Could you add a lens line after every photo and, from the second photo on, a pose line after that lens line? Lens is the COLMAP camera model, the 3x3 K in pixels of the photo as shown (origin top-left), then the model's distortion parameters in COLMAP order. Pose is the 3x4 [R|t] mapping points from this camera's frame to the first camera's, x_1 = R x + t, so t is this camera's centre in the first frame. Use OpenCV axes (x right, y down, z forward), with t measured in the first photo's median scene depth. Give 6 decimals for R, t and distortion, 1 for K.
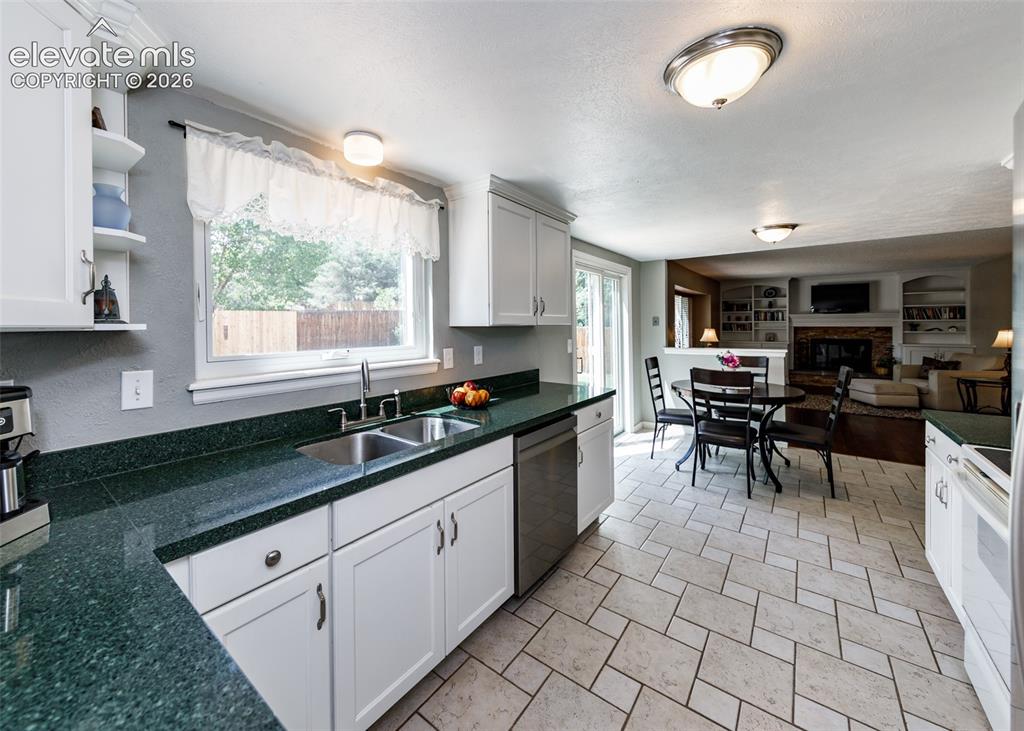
lens RADIAL K [[411.0, 0, 484.0], [0, 411.0, 326.9], [0, 0, 1]] dist [0.003699, -0.000174]
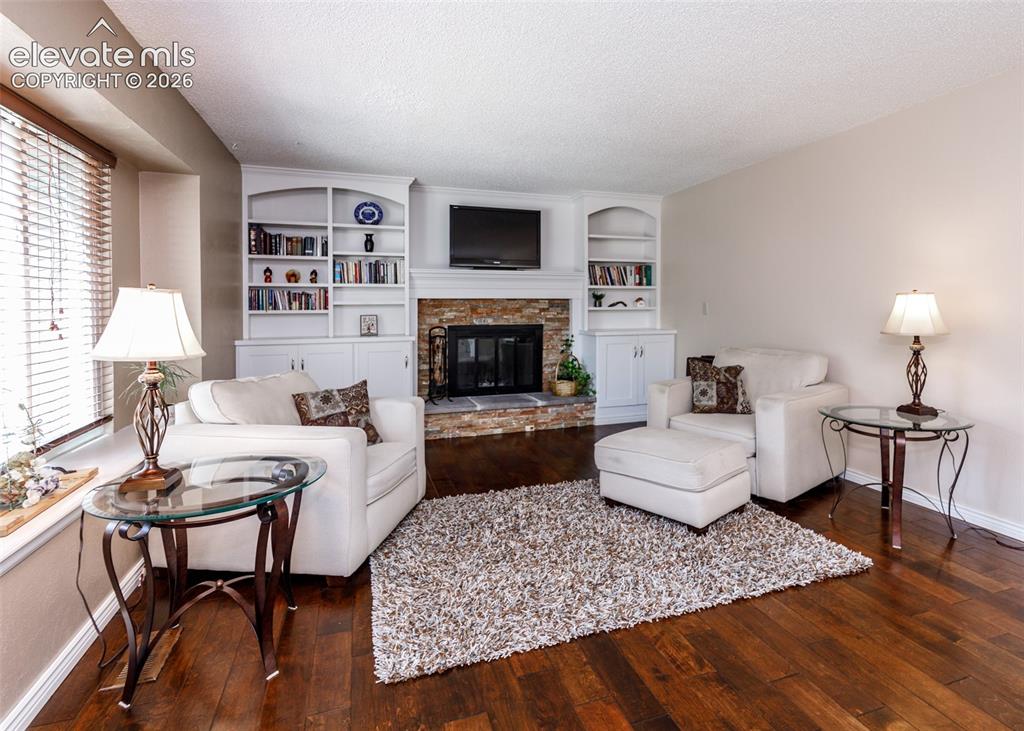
lens RADIAL K [[519.5, 0, 539.4], [0, 519.5, 307.9], [0, 0, 1]] dist [0.010694, 0.001580]
pose [[0.546602, 0.002372, 0.837389, 0.454992], [0.009261, 0.999918, -0.008877, 0.017949], [-0.837341, 0.012607, 0.546535, 0.731593]]
